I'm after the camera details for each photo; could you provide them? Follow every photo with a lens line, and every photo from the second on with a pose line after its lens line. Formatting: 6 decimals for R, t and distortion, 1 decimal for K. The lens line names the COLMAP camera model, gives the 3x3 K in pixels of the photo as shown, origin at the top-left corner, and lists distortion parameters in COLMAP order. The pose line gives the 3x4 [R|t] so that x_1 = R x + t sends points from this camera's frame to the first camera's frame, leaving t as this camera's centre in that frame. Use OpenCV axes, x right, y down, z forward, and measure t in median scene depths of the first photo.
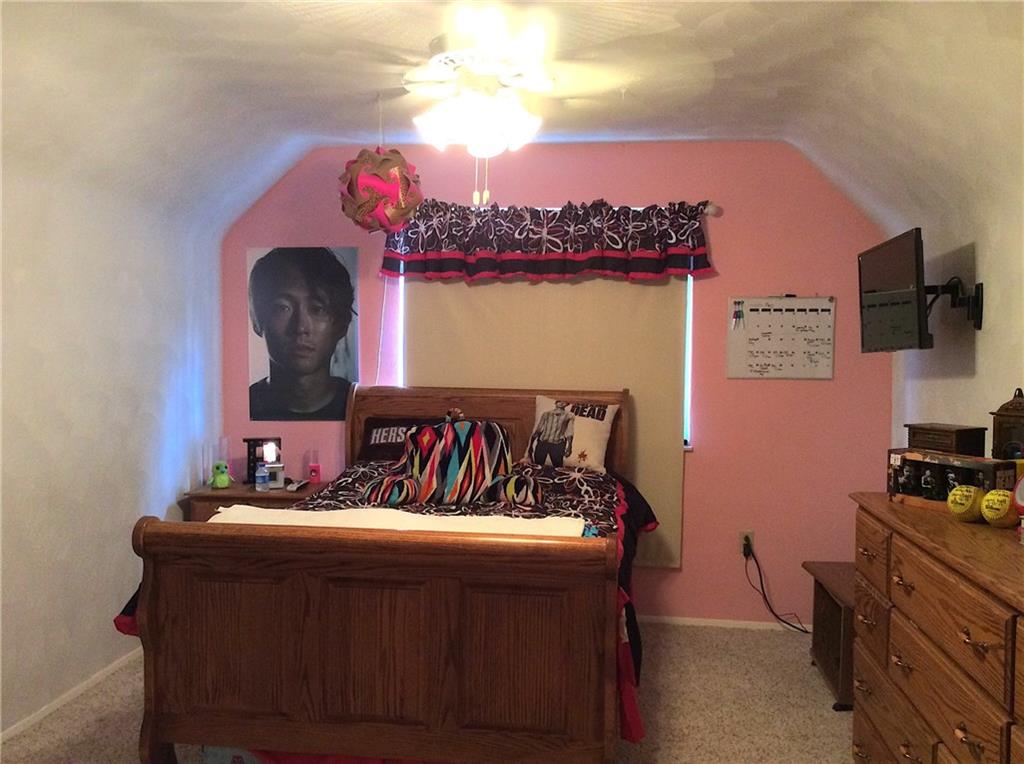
lens RADIAL K [[943.6, 0, 512.1], [0, 943.6, 381.3], [0, 0, 1]] dist [0.004851, 0.000000]
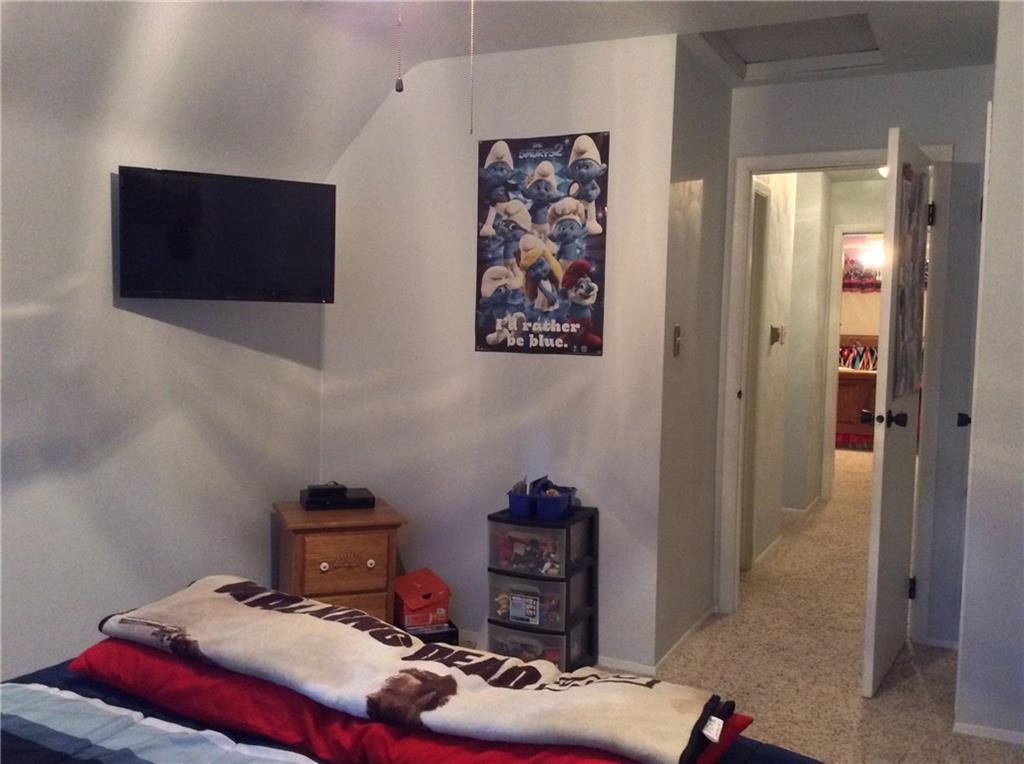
lens RADIAL K [[943.6, 0, 511.8], [0, 943.6, 382.8], [0, 0, 1]] dist [0.004851, 0.000000]
pose [[0.943558, 0.034131, -0.329444, -0.099903], [-0.020752, 0.998814, 0.044042, 0.047372], [0.330557, -0.034719, 0.943147, -1.845952]]
